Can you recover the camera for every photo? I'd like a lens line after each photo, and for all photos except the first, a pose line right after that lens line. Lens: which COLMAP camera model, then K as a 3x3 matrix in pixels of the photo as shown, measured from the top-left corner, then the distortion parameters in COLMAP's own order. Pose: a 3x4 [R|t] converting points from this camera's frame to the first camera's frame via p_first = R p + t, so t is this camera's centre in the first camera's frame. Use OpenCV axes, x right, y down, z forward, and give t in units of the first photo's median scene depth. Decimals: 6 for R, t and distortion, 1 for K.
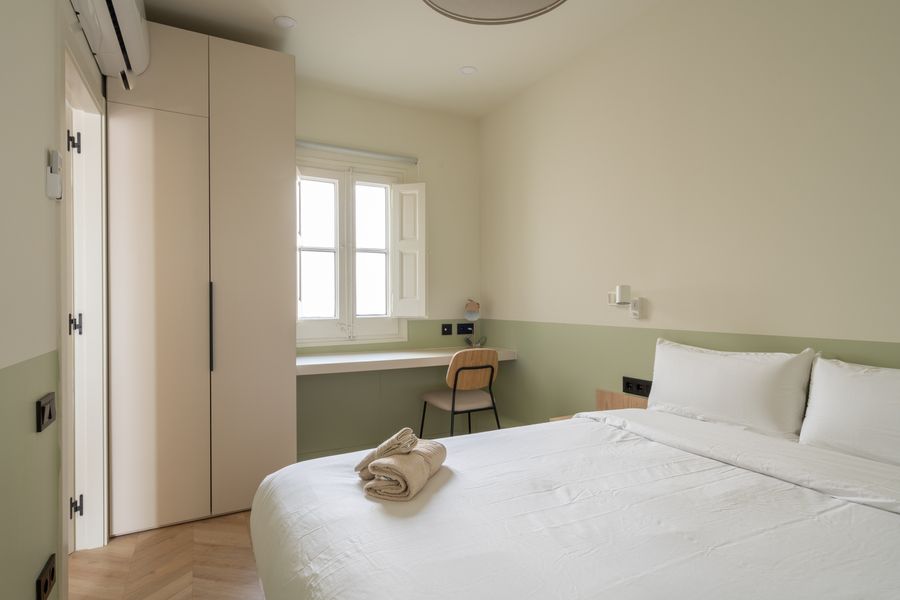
lens RADIAL K [[477.4, 0, 455.7], [0, 477.4, 302.5], [0, 0, 1]] dist [0.000127, 0.000052]
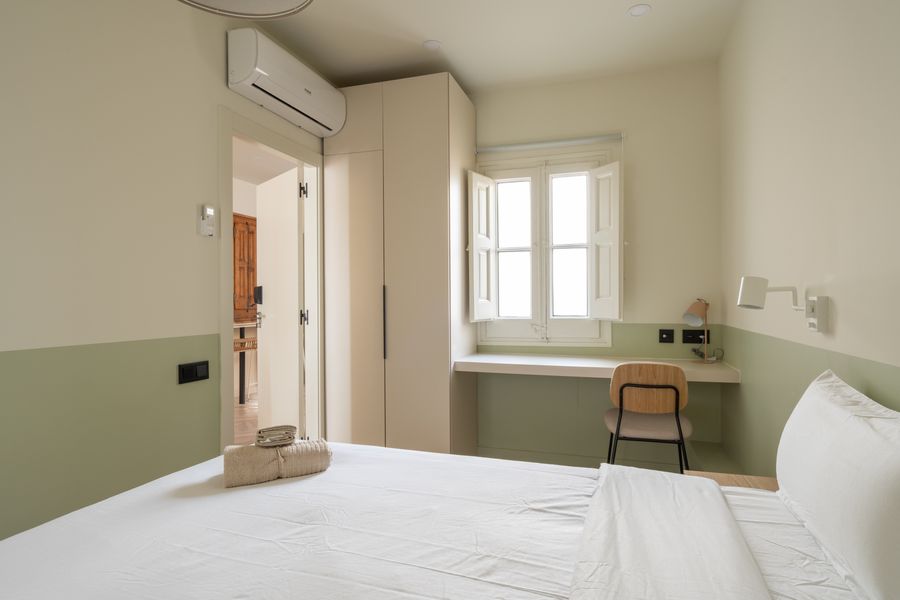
lens RADIAL K [[477.4, 0, 453.4], [0, 477.4, 304.1], [0, 0, 1]] dist [0.000127, 0.000052]
pose [[0.701326, 0.005543, -0.712819, 0.342813], [-0.000401, 0.999973, 0.007381, -0.003629], [0.712841, -0.004891, 0.701309, 0.201444]]
